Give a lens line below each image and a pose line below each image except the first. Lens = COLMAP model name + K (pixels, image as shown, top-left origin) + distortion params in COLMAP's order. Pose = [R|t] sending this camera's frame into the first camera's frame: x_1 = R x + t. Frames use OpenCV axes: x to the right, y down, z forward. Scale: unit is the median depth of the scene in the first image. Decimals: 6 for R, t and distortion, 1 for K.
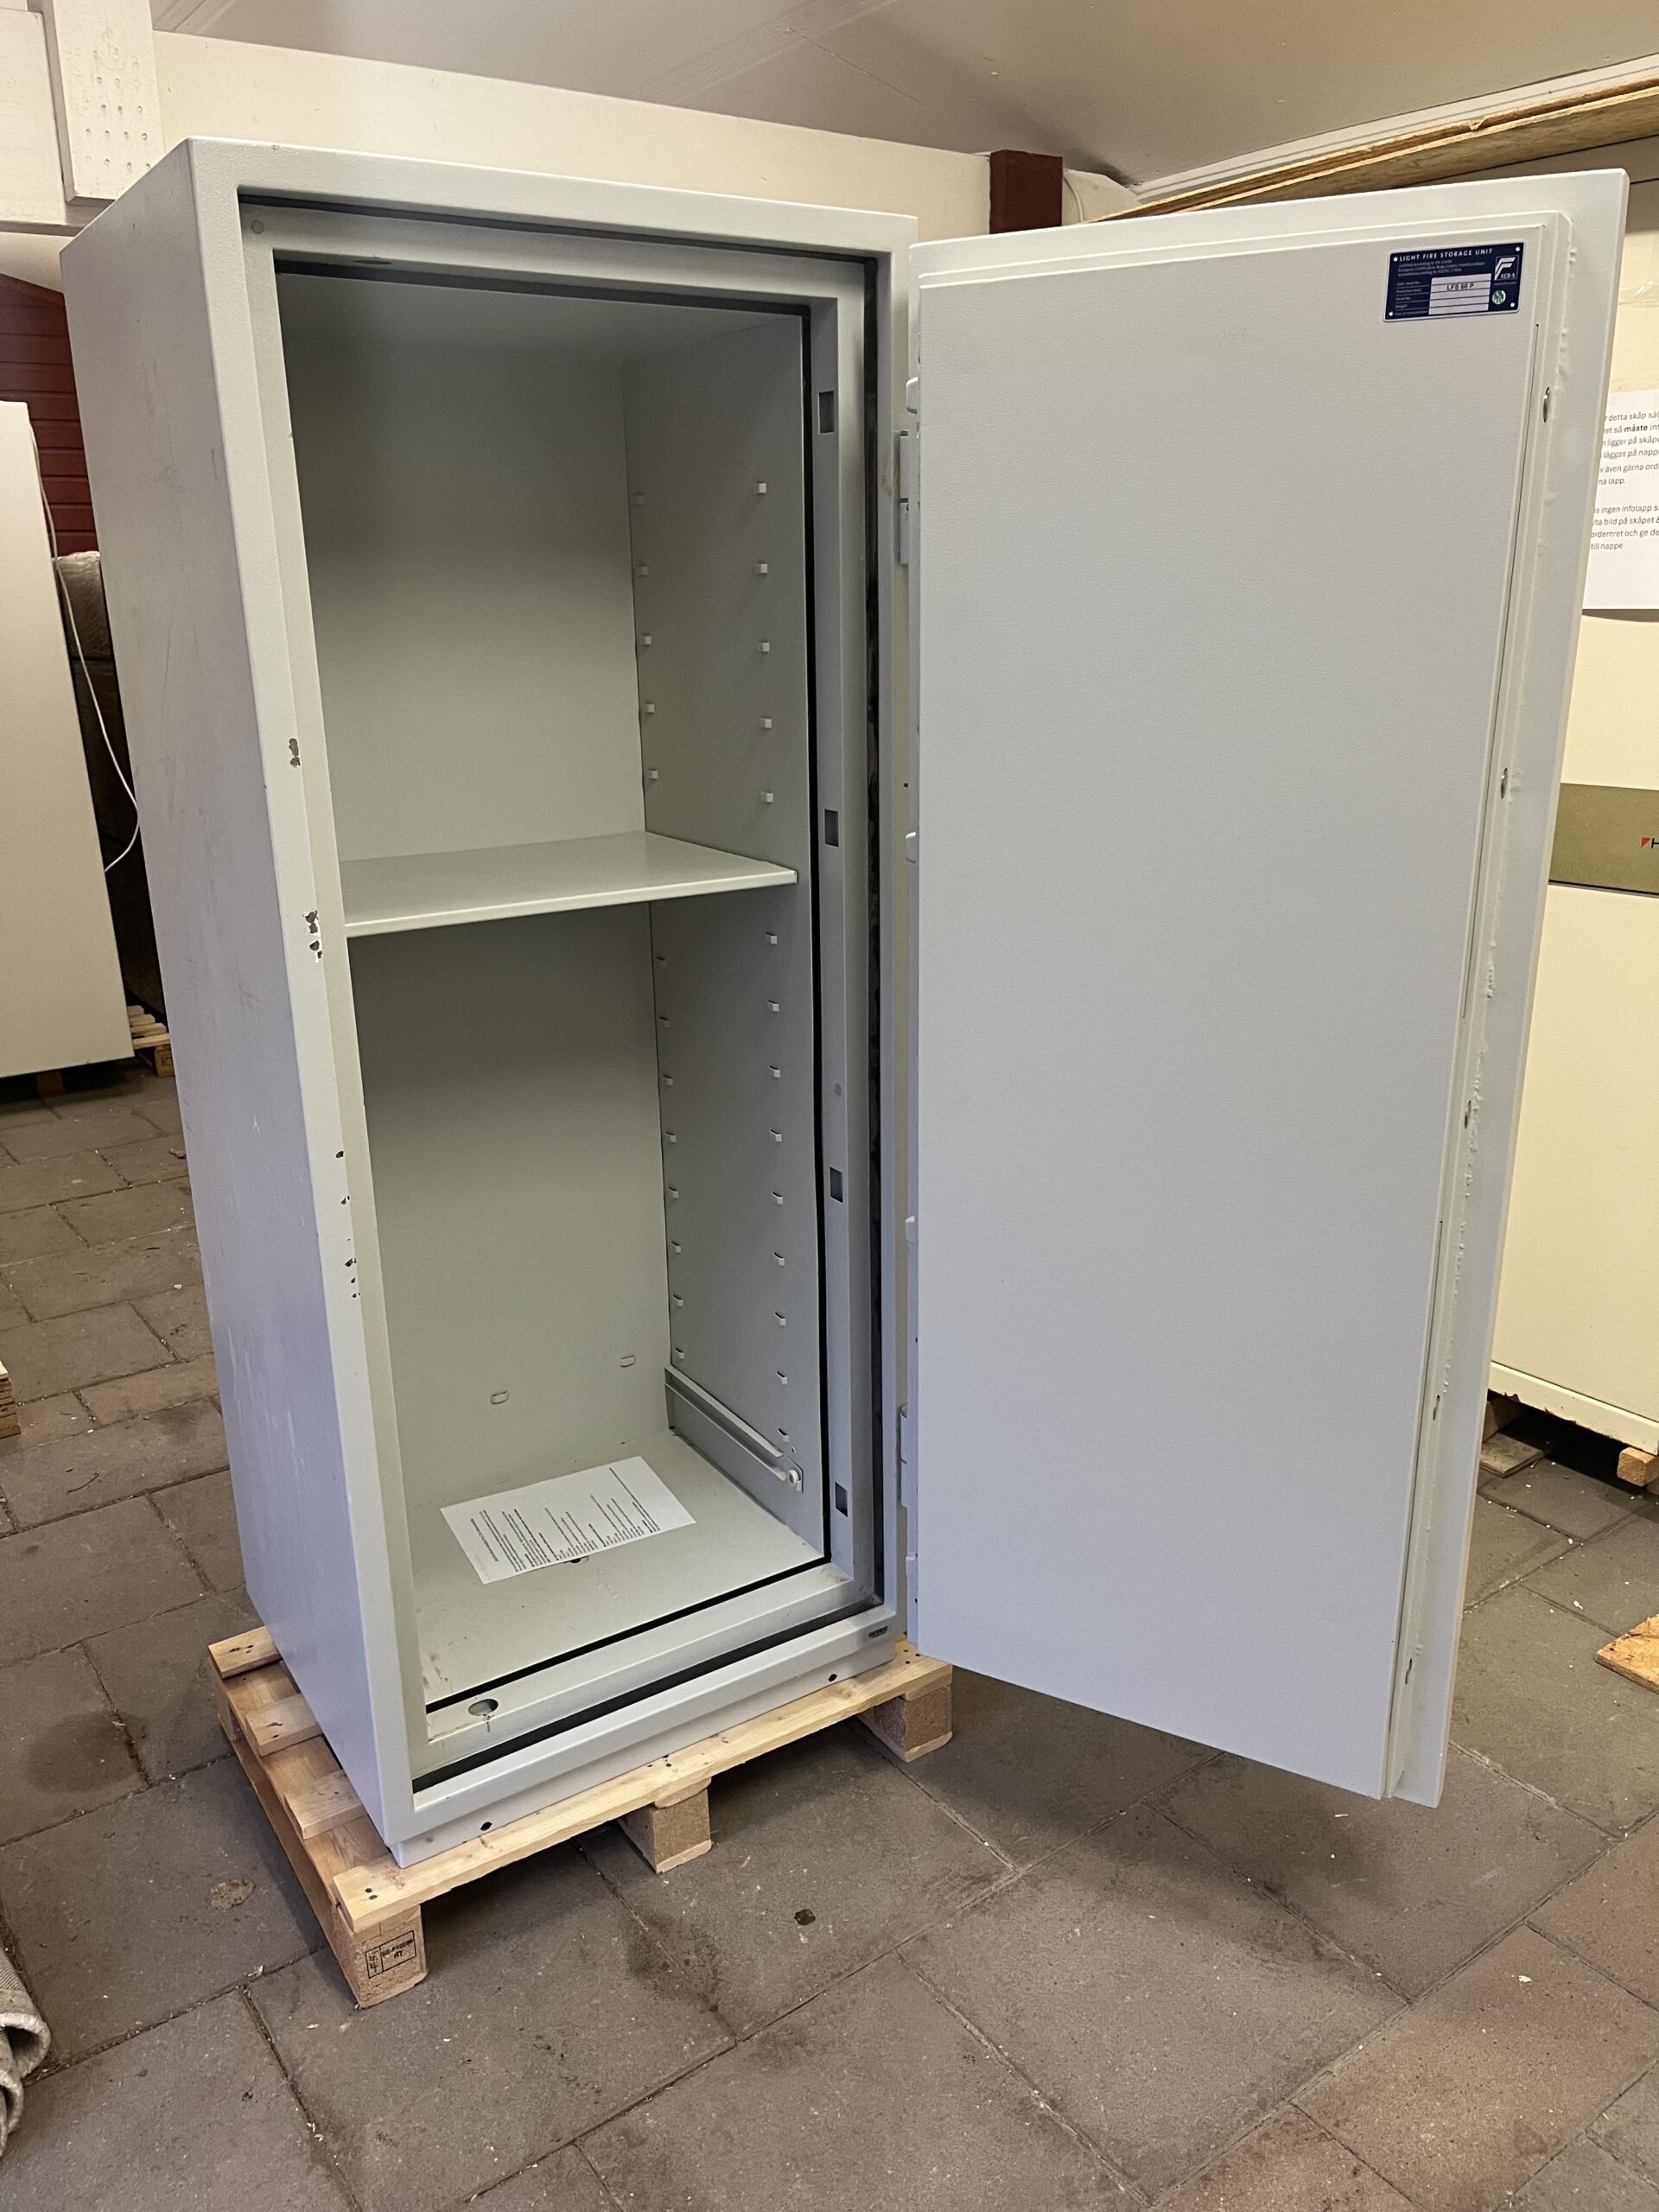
lens RADIAL K [[1660.5, 0, 819.4], [0, 1660.5, 1120.7], [0, 0, 1]] dist [0.067496, -0.102361]
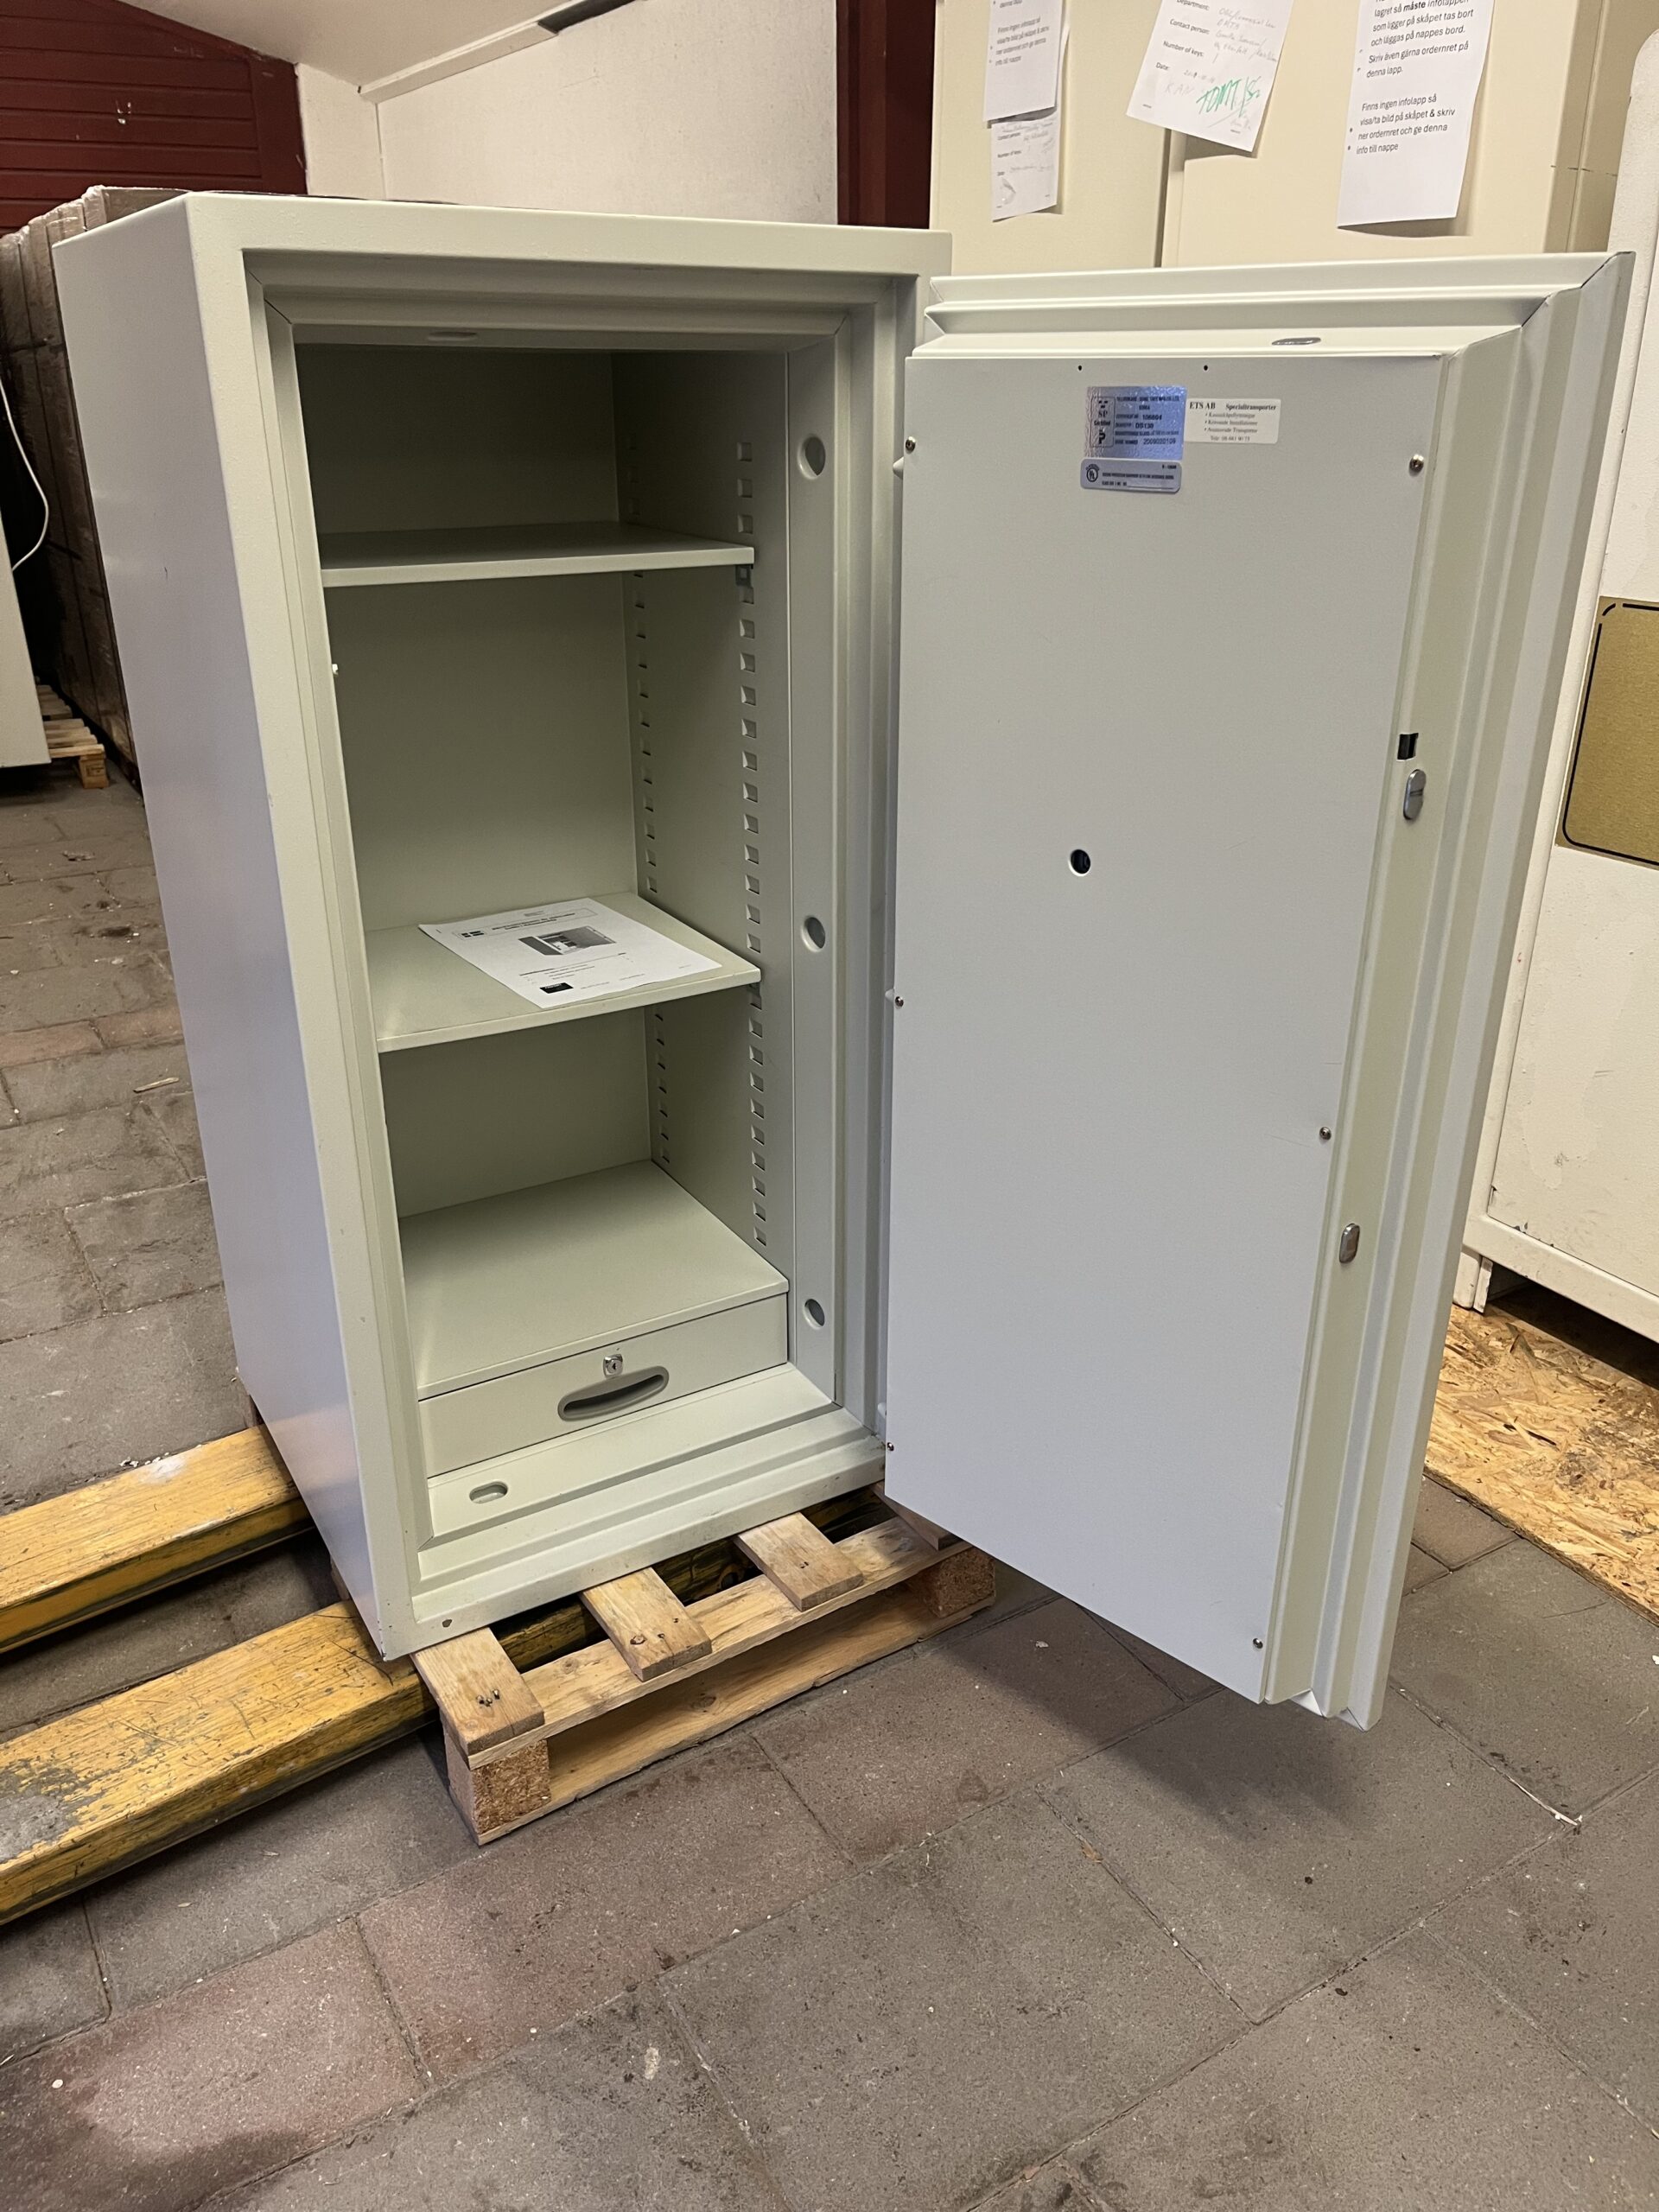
lens RADIAL K [[1660.5, 0, 836.3], [0, 1660.5, 1122.2], [0, 0, 1]] dist [0.067496, -0.102361]
pose [[0.996990, 0.049300, -0.059843, 0.291029], [-0.041909, 0.992004, 0.119041, 0.082812], [0.065233, -0.116175, 0.991084, 0.050835]]
